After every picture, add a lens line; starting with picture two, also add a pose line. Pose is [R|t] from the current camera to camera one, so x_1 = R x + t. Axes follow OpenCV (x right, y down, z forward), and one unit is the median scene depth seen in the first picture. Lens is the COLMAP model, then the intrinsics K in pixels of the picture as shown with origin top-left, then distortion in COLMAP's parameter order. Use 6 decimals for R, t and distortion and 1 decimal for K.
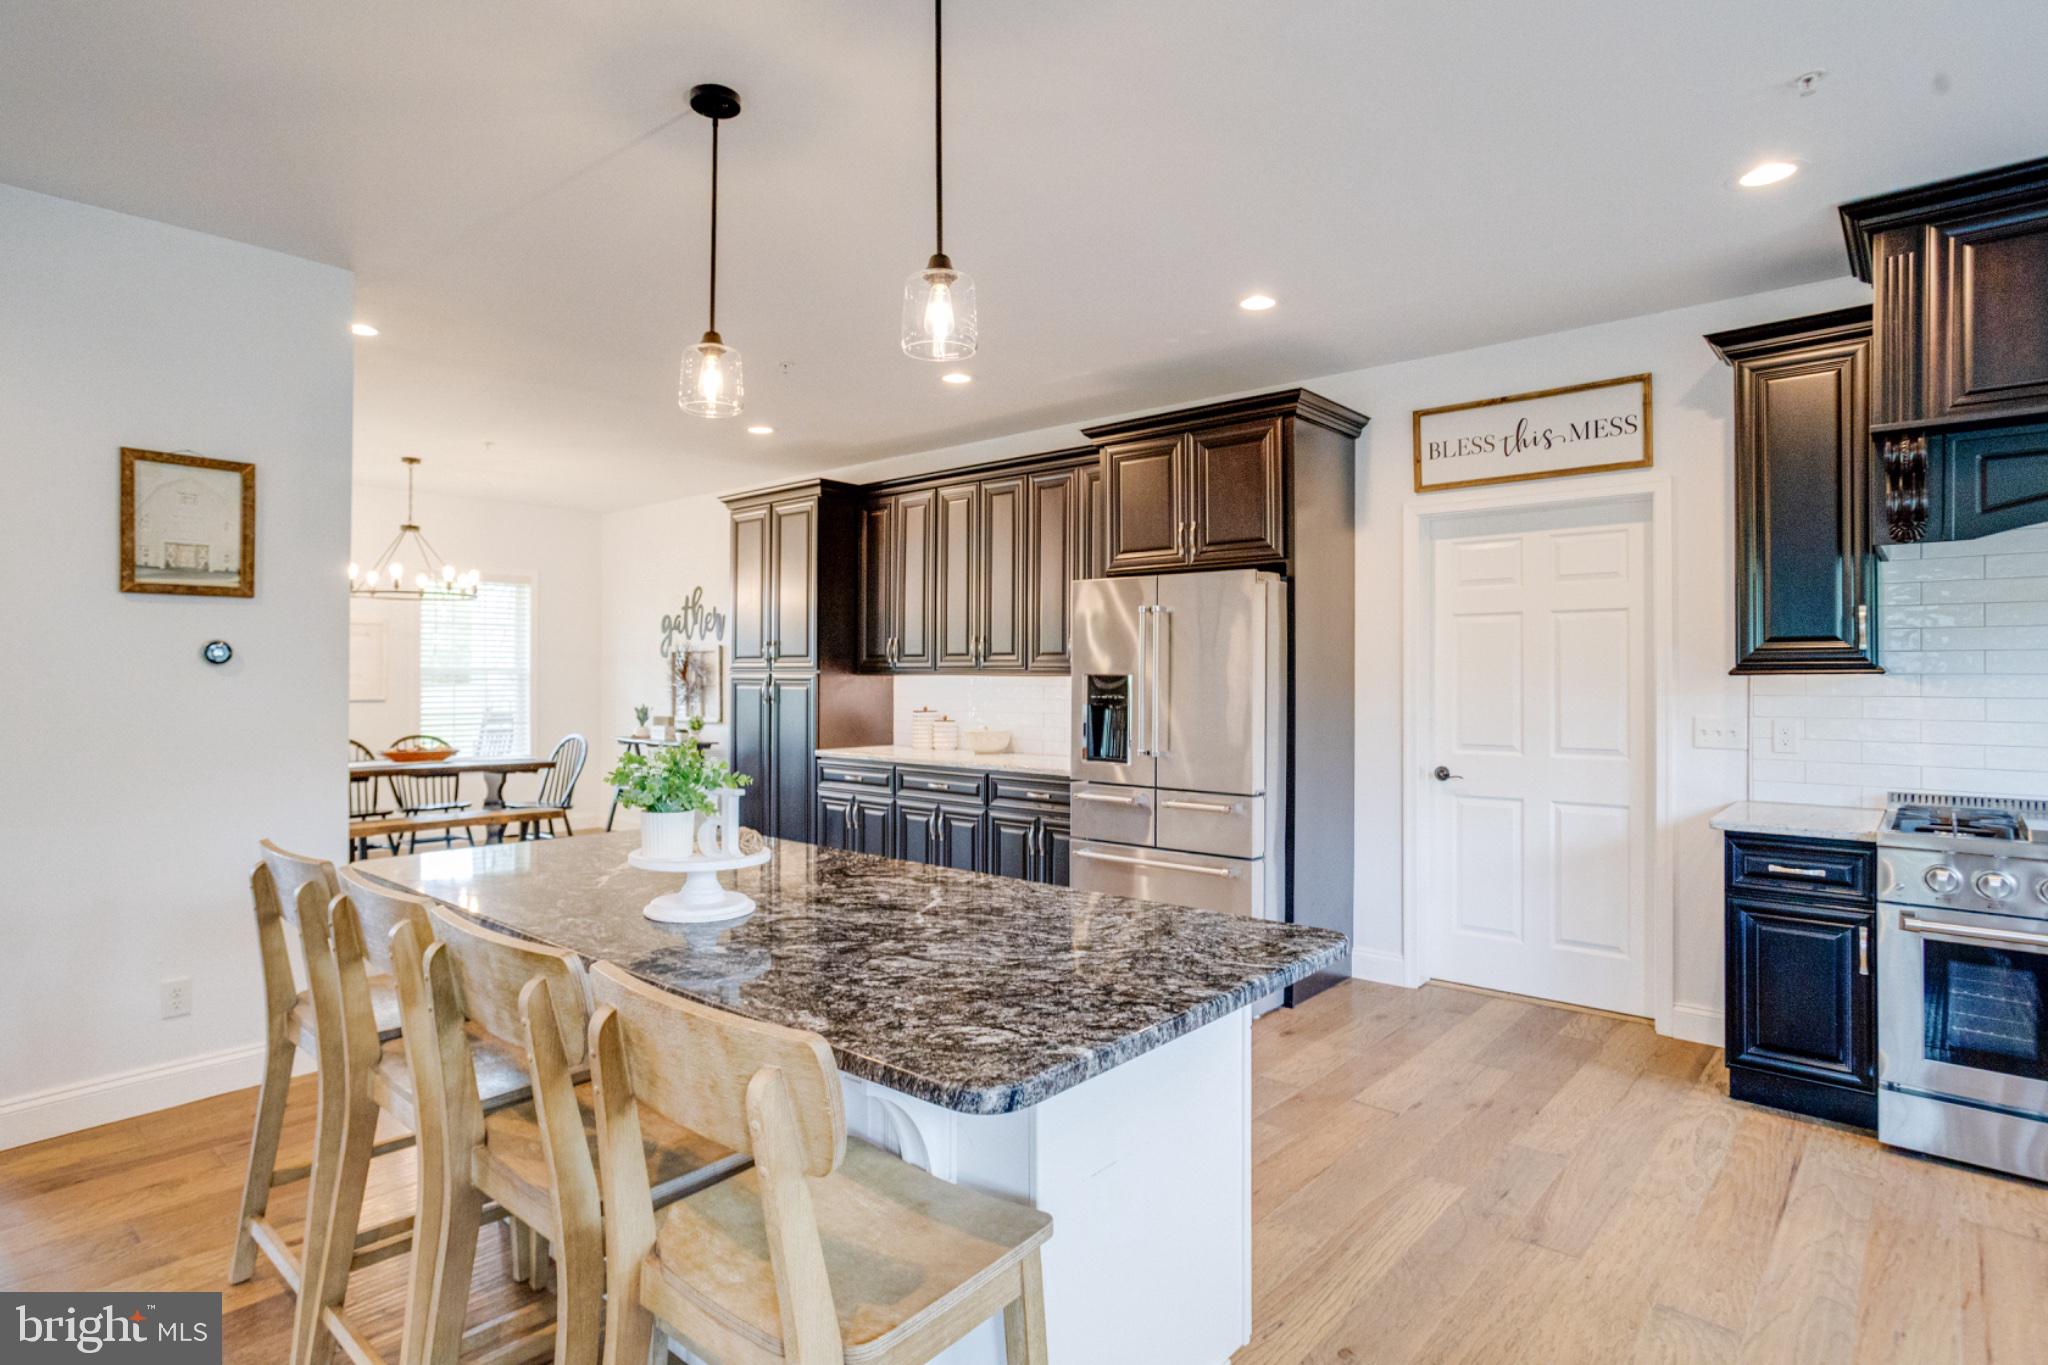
lens RADIAL K [[1063.4, 0, 1024.0], [0, 1063.4, 682.5], [0, 0, 1]] dist [-0.069525, 0.069331]
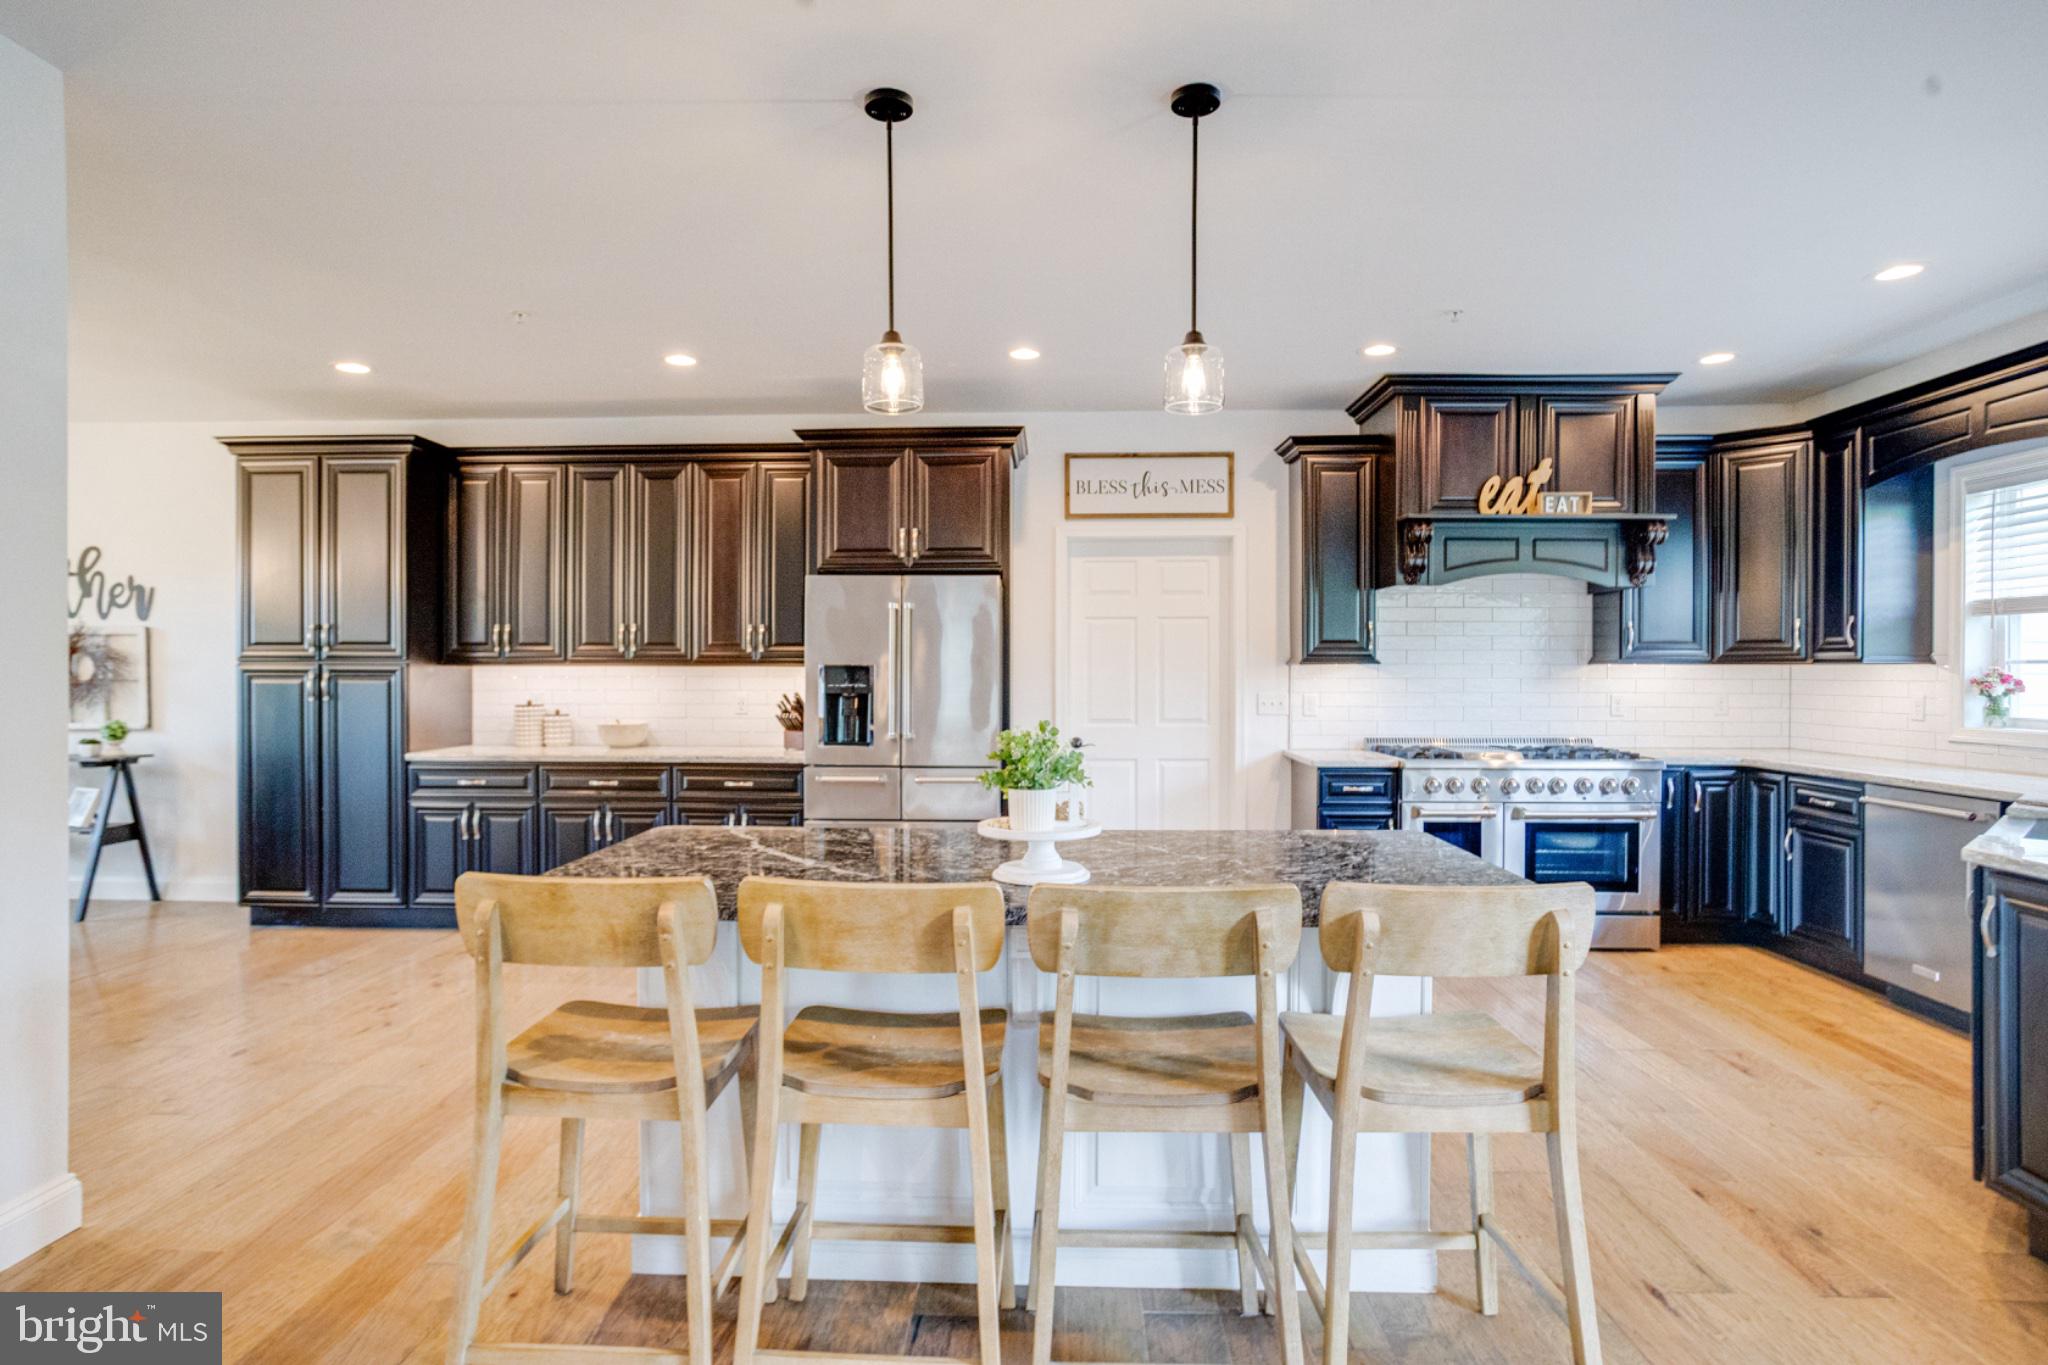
lens RADIAL K [[1042.3, 0, 1021.6], [0, 1042.3, 674.5], [0, 0, 1]] dist [-0.043428, -0.000044]
pose [[0.779778, -0.005502, 0.626032, -0.443455], [0.005273, 0.999984, 0.002220, 0.001081], [-0.626034, 0.001570, 0.779794, 0.070706]]
